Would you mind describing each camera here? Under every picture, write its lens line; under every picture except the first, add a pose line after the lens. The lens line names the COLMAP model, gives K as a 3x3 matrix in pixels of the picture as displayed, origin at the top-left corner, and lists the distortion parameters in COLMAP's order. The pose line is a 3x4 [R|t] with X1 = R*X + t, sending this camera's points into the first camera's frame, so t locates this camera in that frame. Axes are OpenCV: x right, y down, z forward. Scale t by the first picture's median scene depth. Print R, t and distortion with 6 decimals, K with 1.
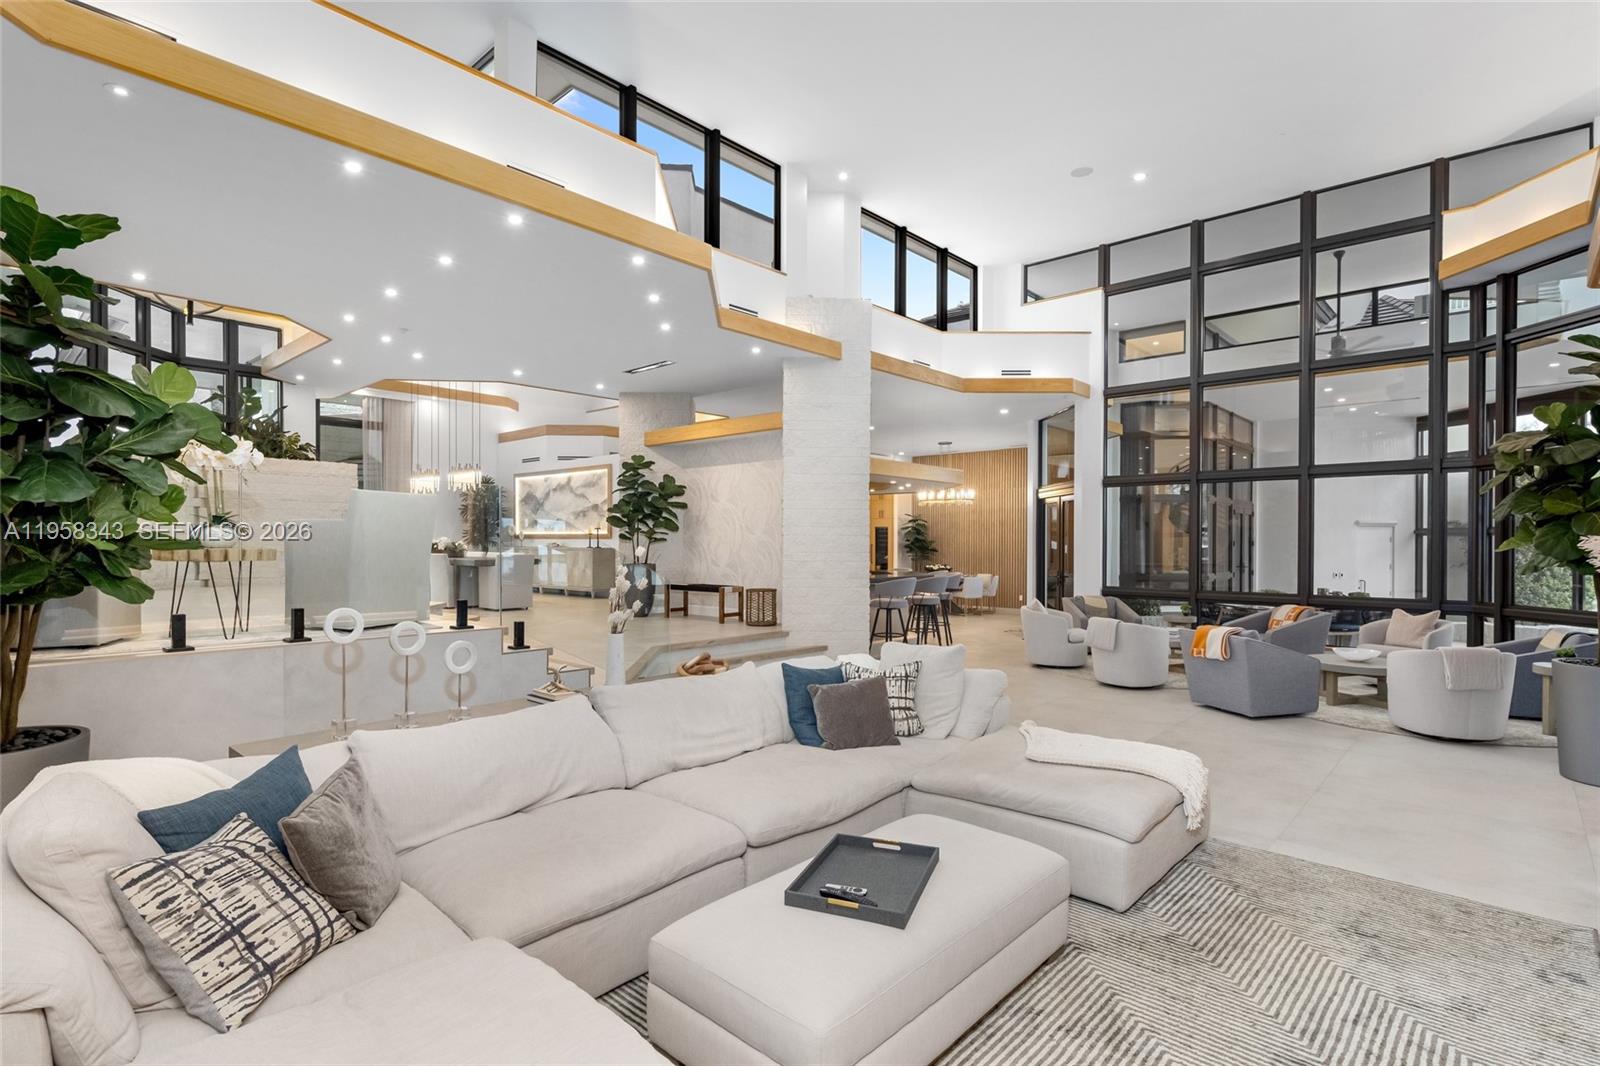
lens RADIAL K [[774.7, 0, 790.8], [0, 774.7, 558.2], [0, 0, 1]] dist [-0.000421, -0.001131]
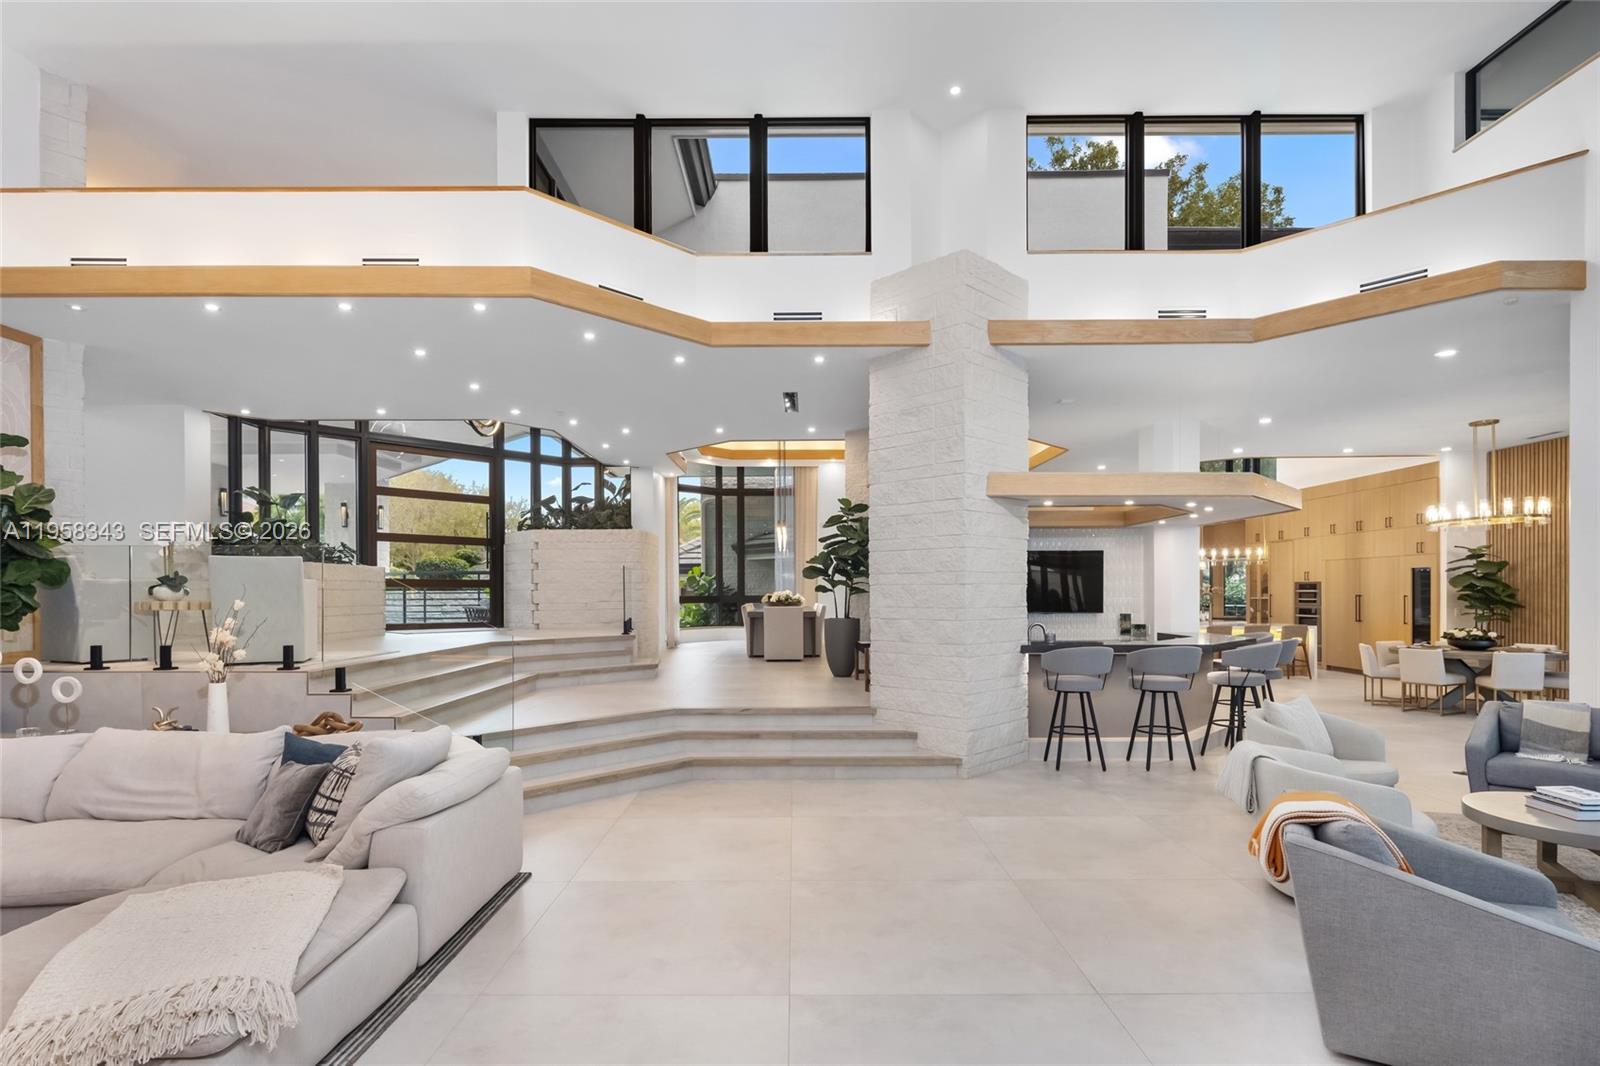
lens RADIAL K [[759.9, 0, 796.7], [0, 759.9, 599.3], [0, 0, 1]] dist [-0.001975, -0.000149]
pose [[0.681506, -0.000358, -0.731813, 0.423264], [-0.009652, 0.999908, -0.009478, -0.005741], [0.731749, 0.013523, 0.681440, 0.352174]]
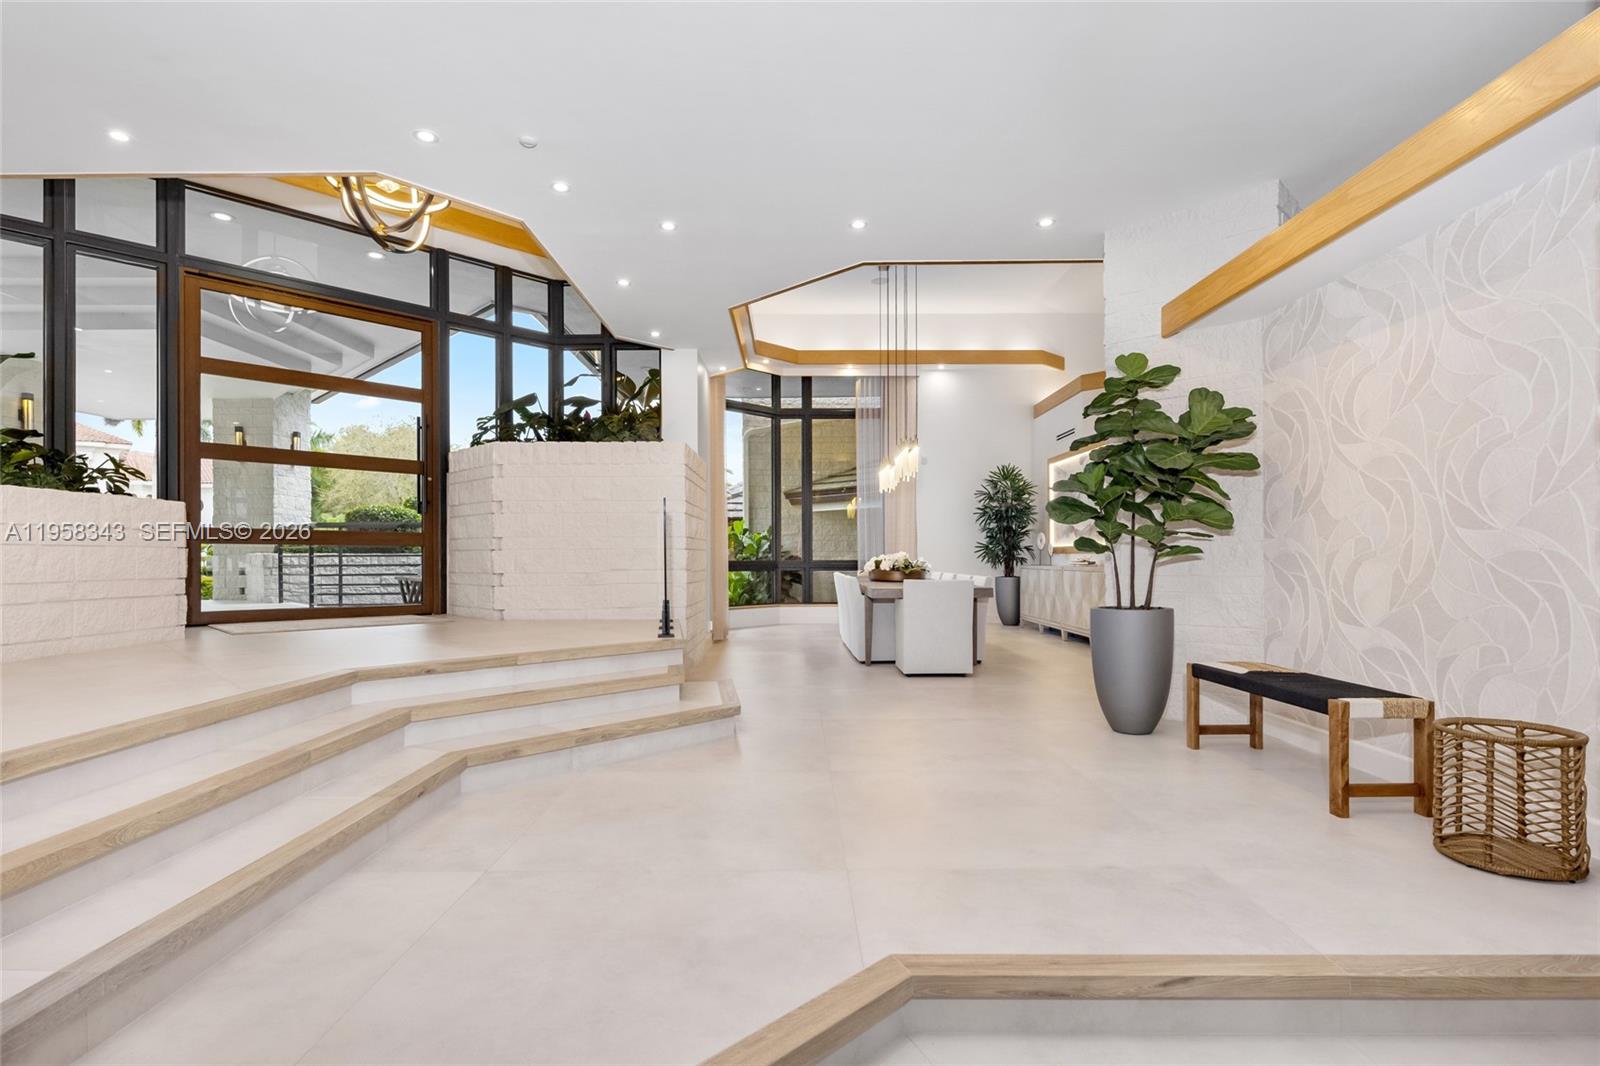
lens RADIAL K [[774.7, 0, 790.8], [0, 774.7, 558.2], [0, 0, 1]] dist [-0.000421, -0.001131]
pose [[0.671934, -0.006257, -0.740585, -0.005423], [-0.010842, 0.999774, -0.018285, -0.010184], [0.740532, 0.020316, 0.671714, 0.574816]]
